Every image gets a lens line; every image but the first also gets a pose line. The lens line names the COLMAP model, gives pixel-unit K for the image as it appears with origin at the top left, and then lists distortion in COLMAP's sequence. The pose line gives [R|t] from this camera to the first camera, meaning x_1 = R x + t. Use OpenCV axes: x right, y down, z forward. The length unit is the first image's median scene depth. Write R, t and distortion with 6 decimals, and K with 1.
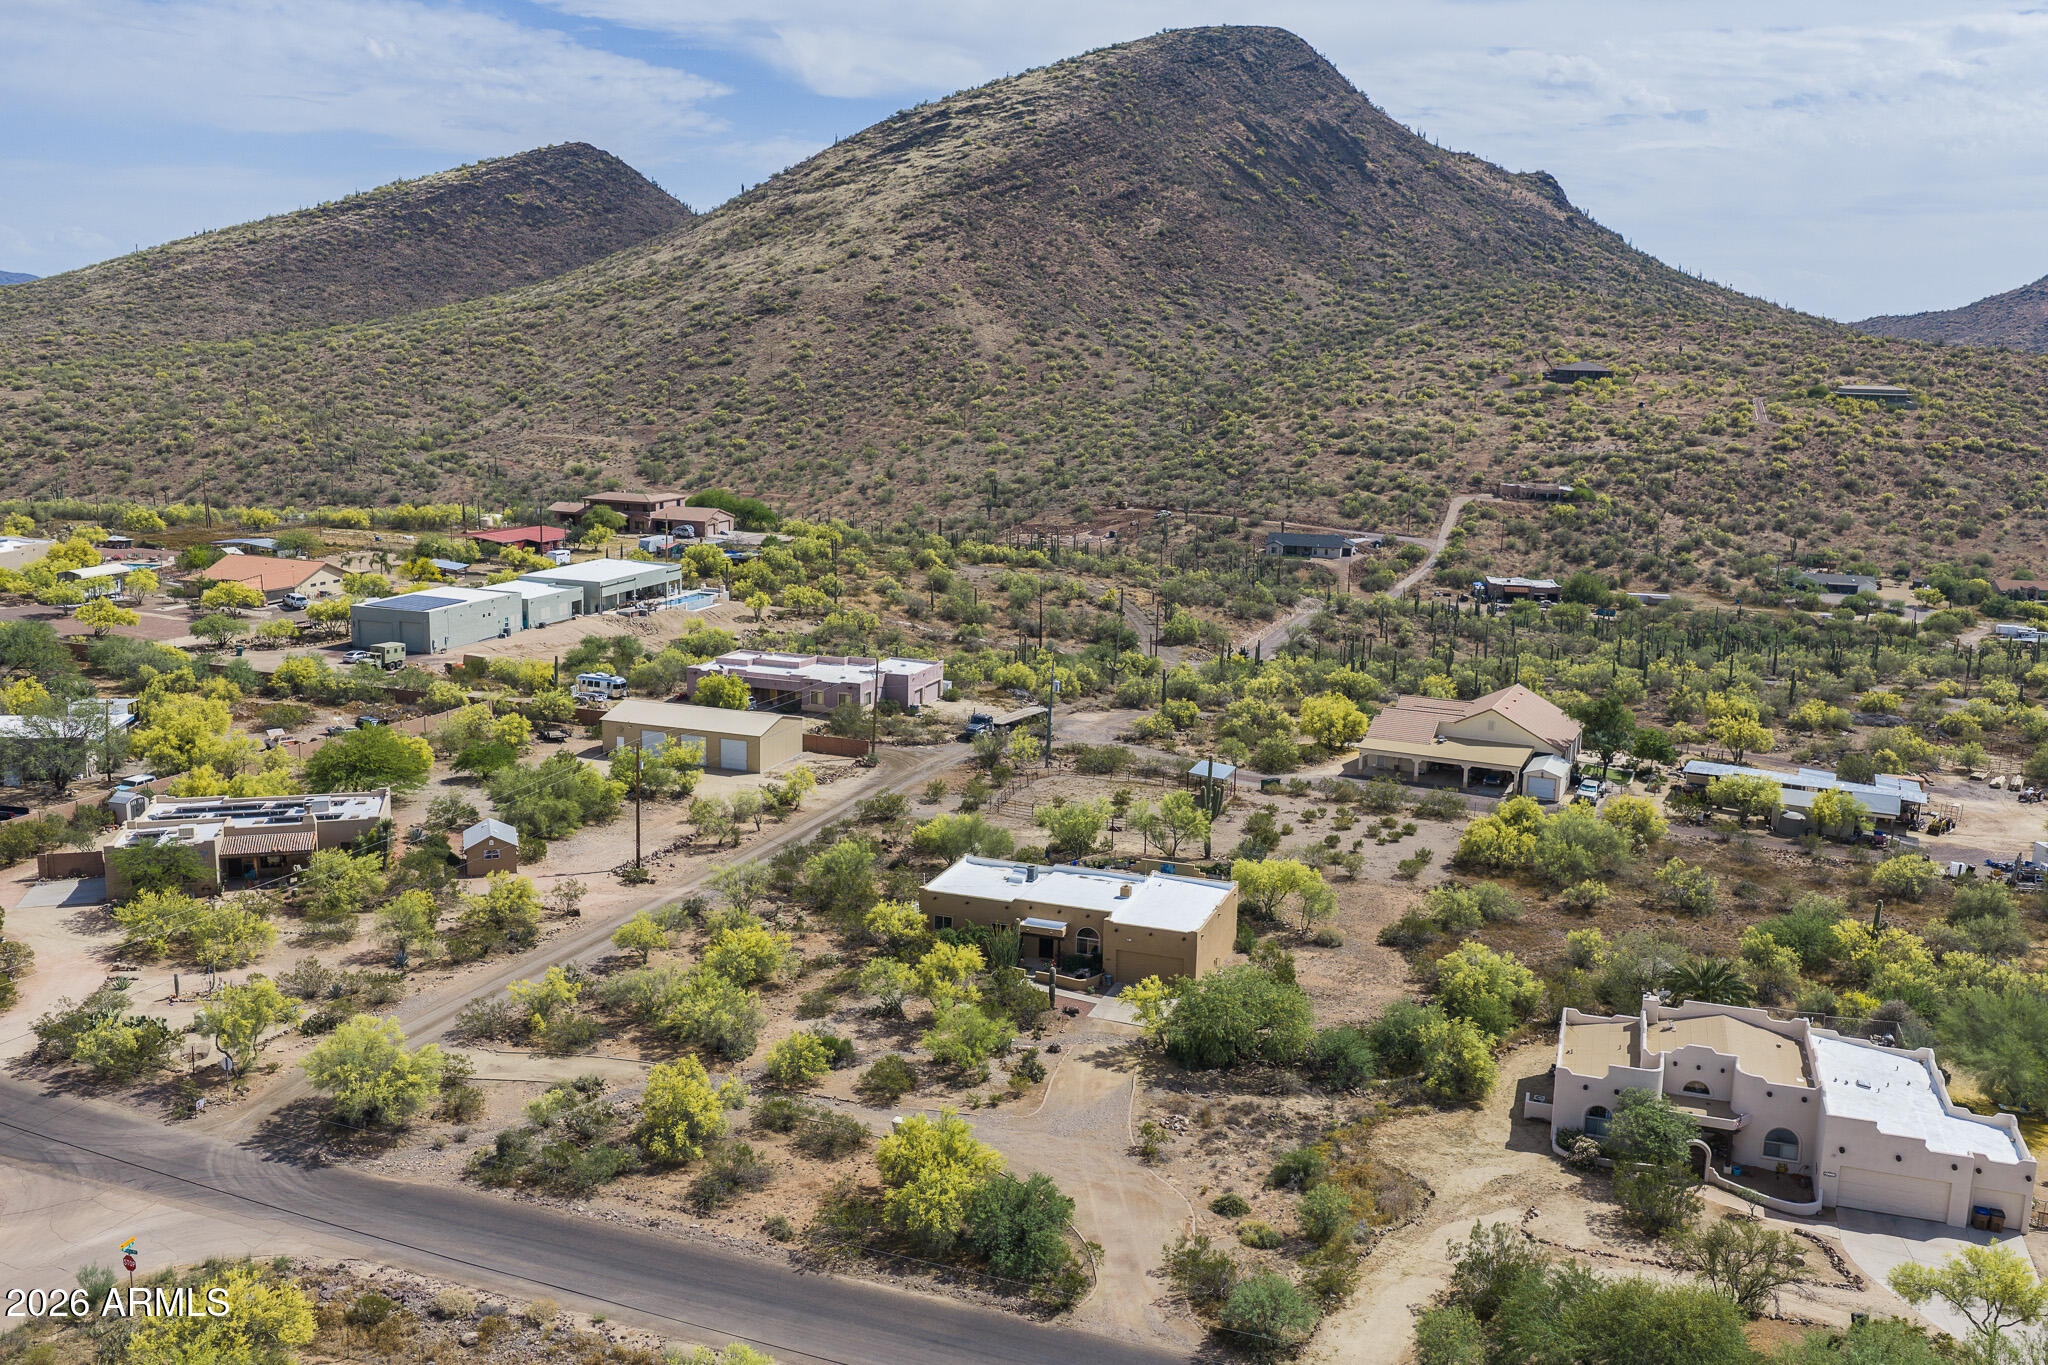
lens RADIAL K [[1722.3, 0, 1053.7], [0, 1722.3, 679.2], [0, 0, 1]] dist [0.023227, -0.052624]
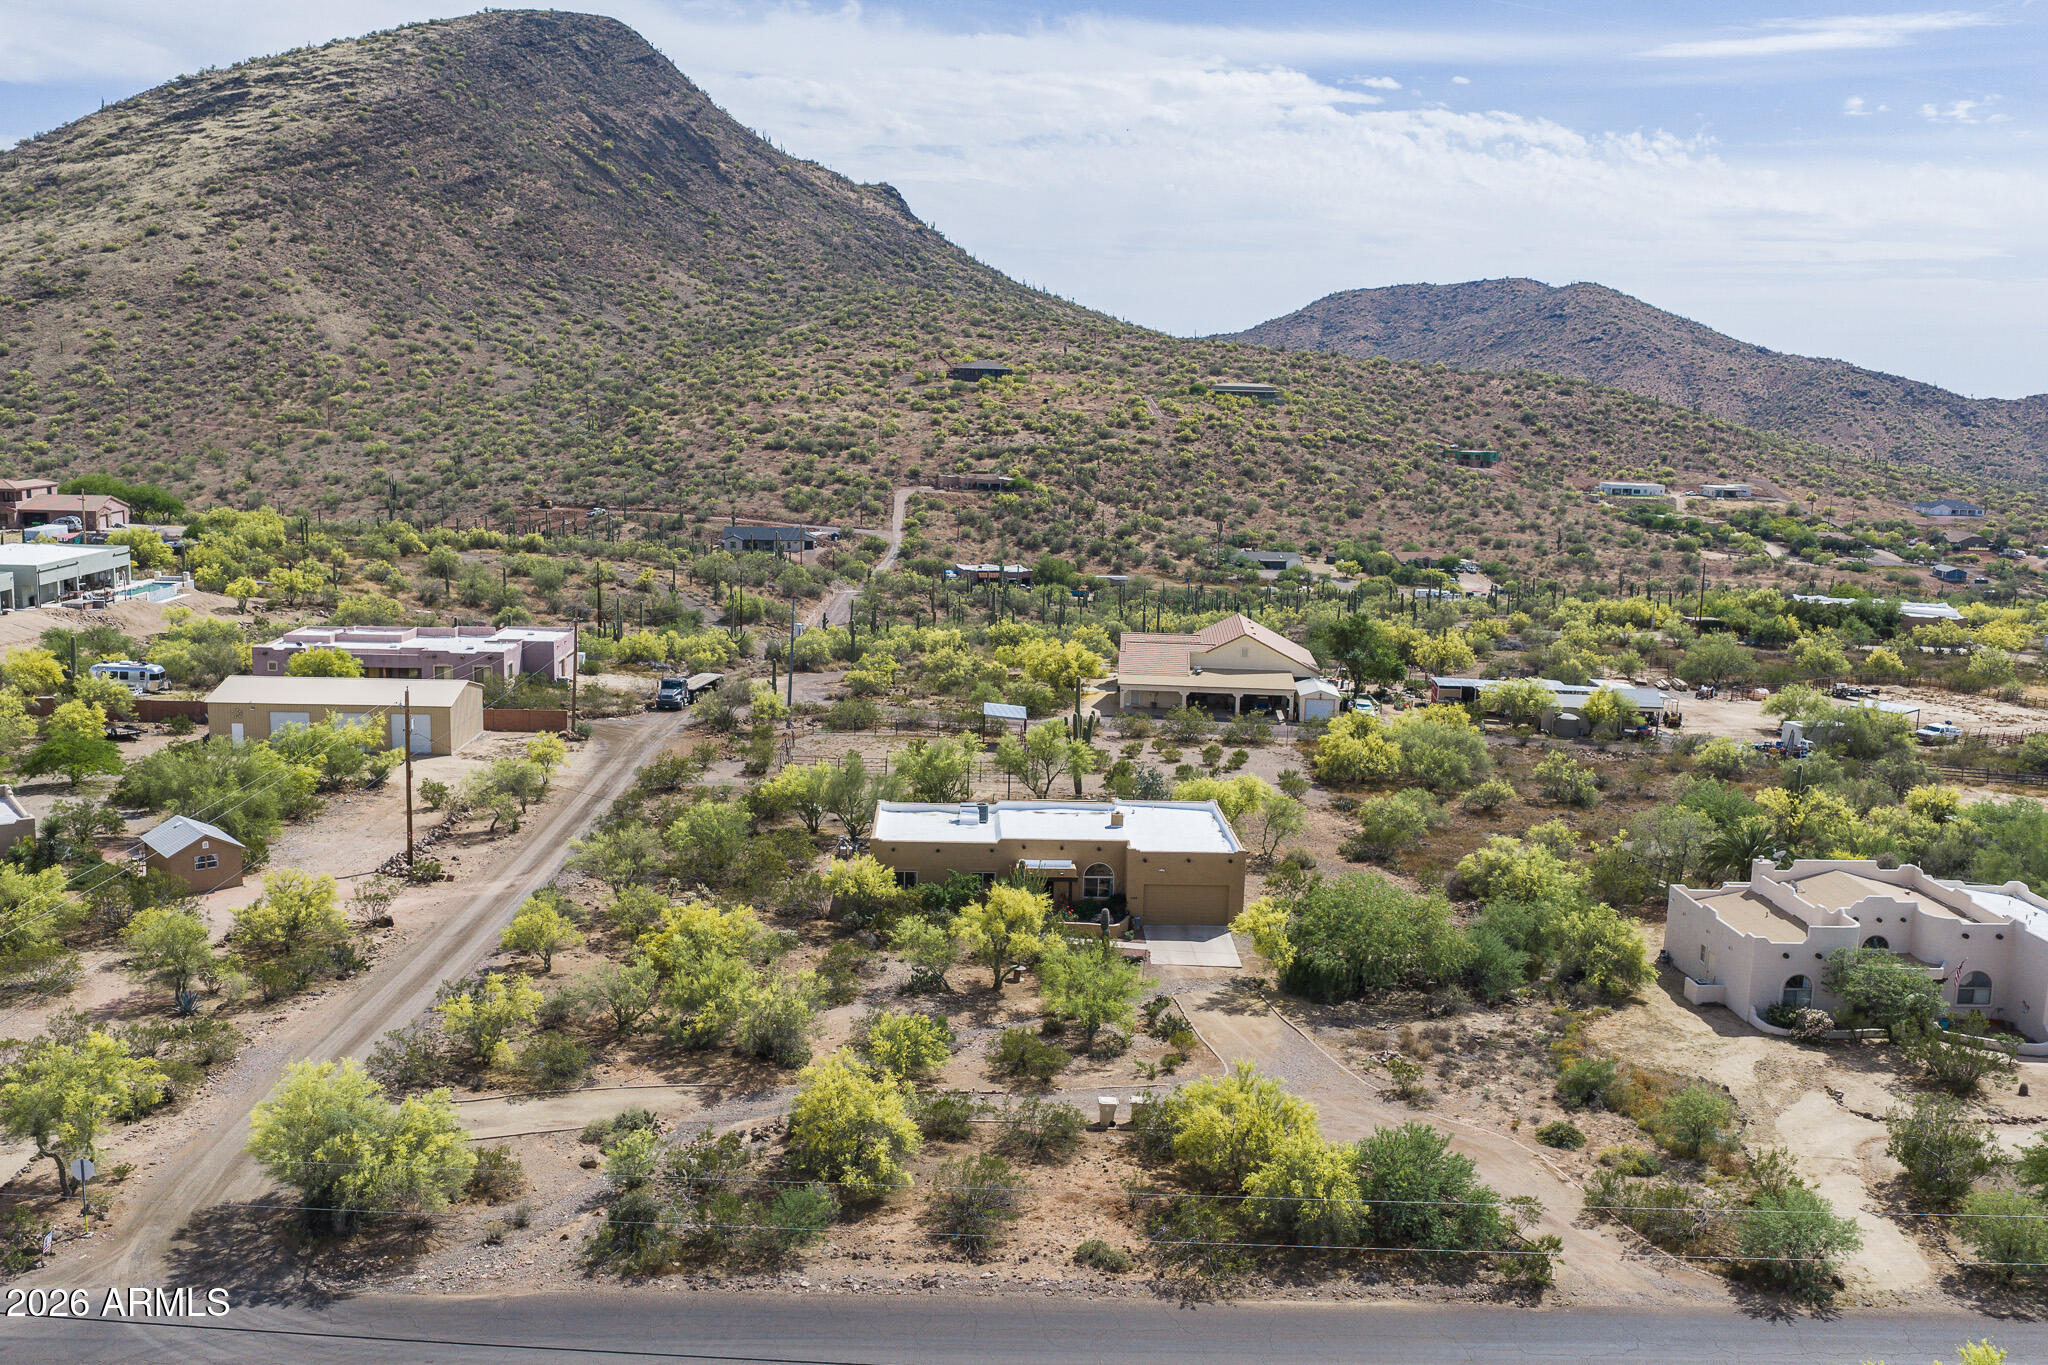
lens RADIAL K [[1766.0, 0, 1051.5], [0, 1766.0, 685.4], [0, 0, 1]] dist [0.031073, -0.056461]
pose [[0.929169, -0.060449, 0.364679, -0.054849], [0.065310, 0.997865, -0.000998, 0.011015], [-0.363840, 0.024745, 0.931133, 0.042512]]
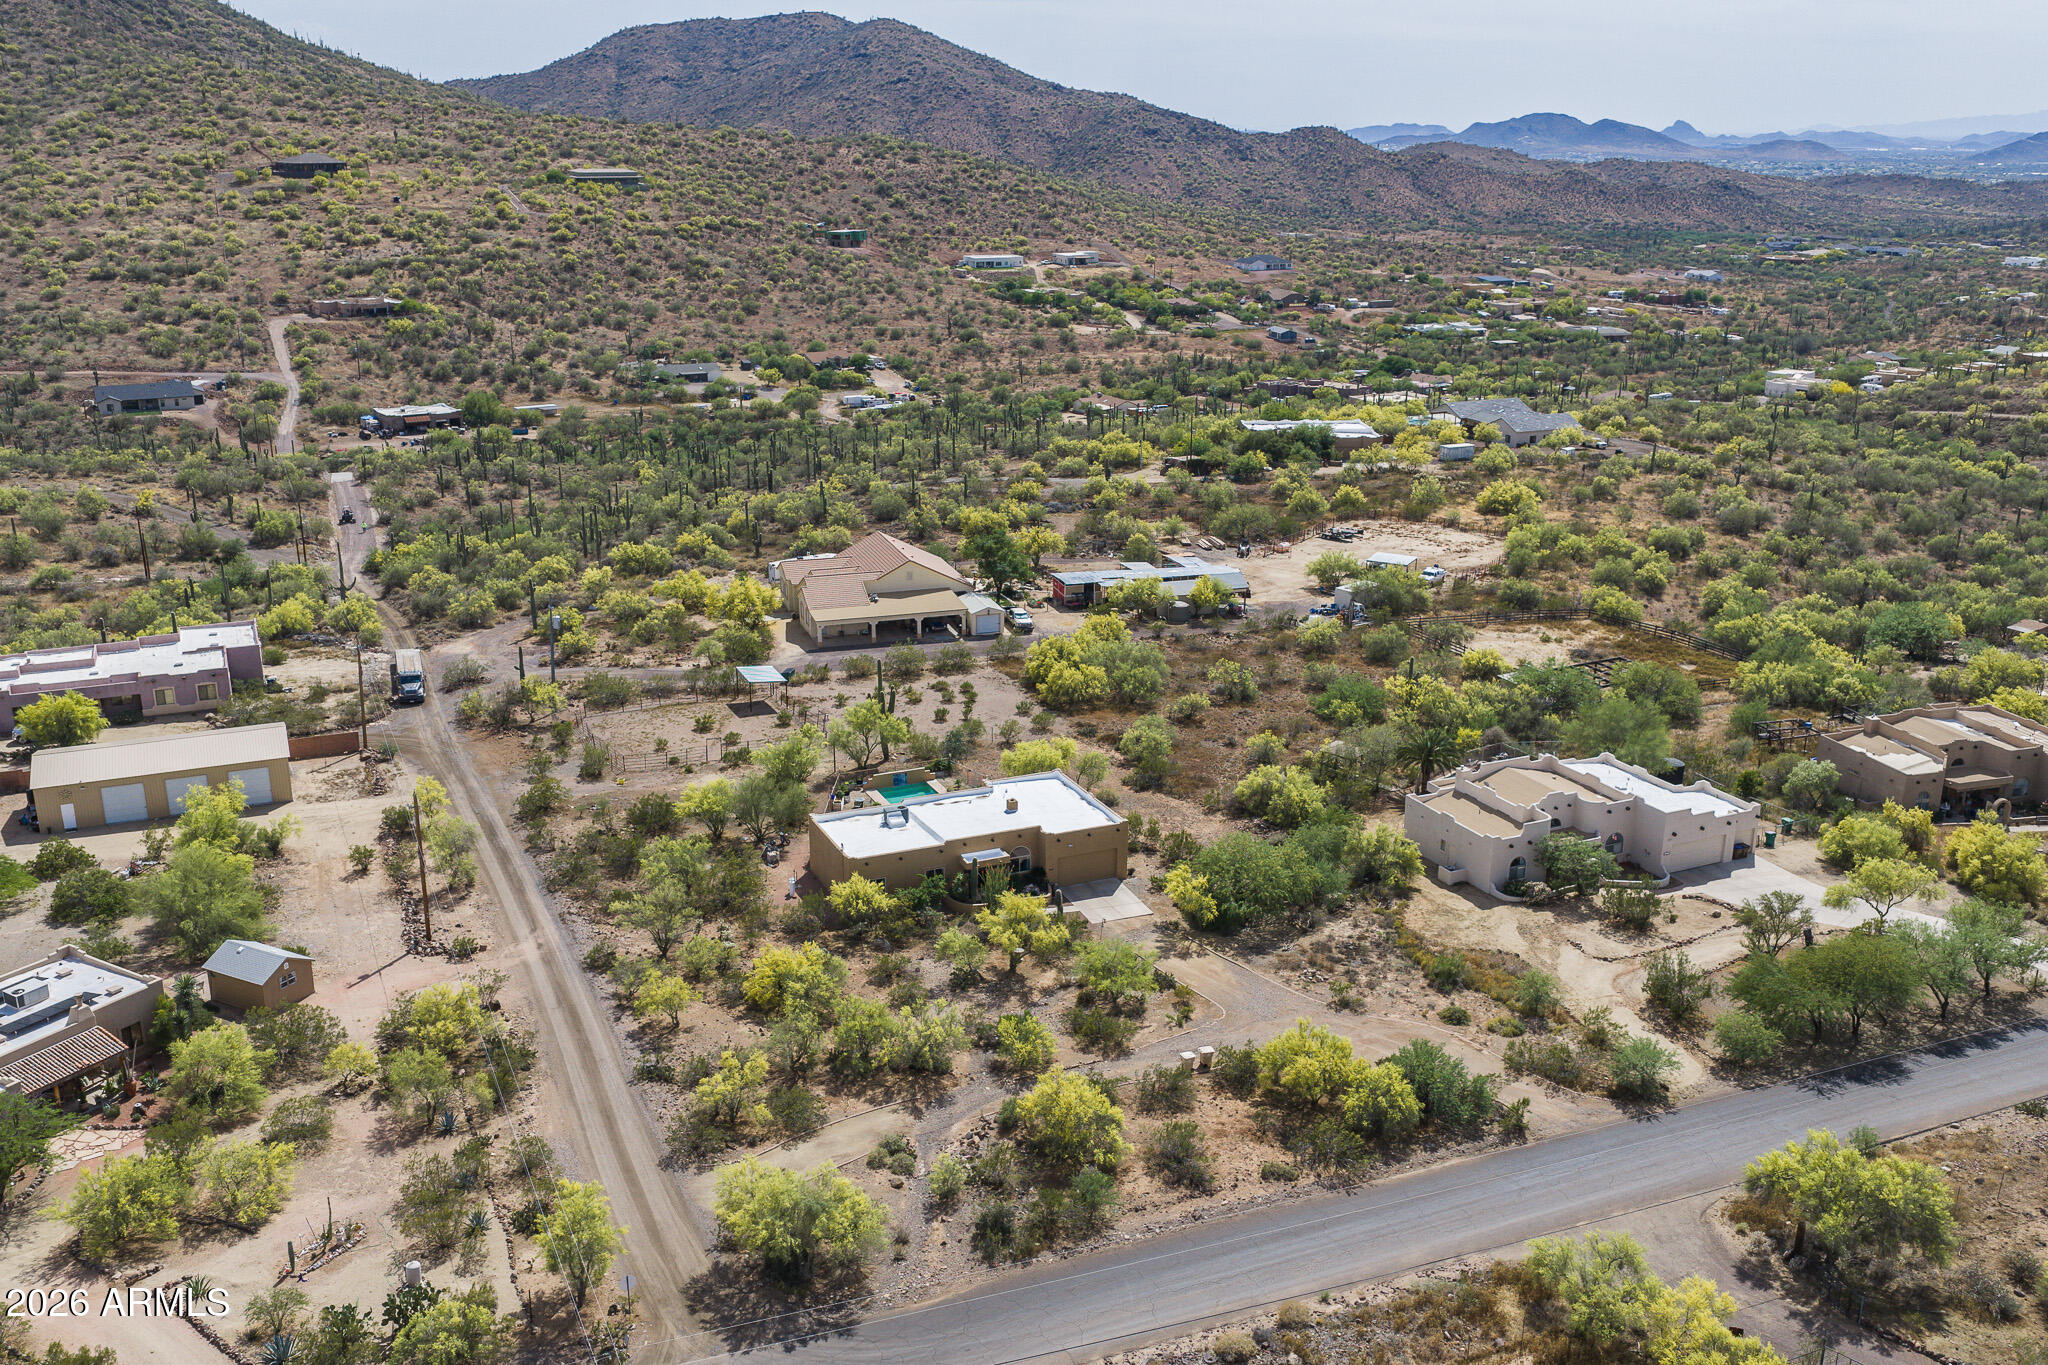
lens RADIAL K [[1800.5, 0, 1024.0], [0, 1800.5, 682.5], [0, 0, 1]] dist [0.040575, -0.062586]
pose [[0.733764, -0.223522, 0.641583, -0.119427], [0.147466, 0.974216, 0.170755, -0.025023], [-0.663208, -0.030683, 0.747806, 0.035037]]
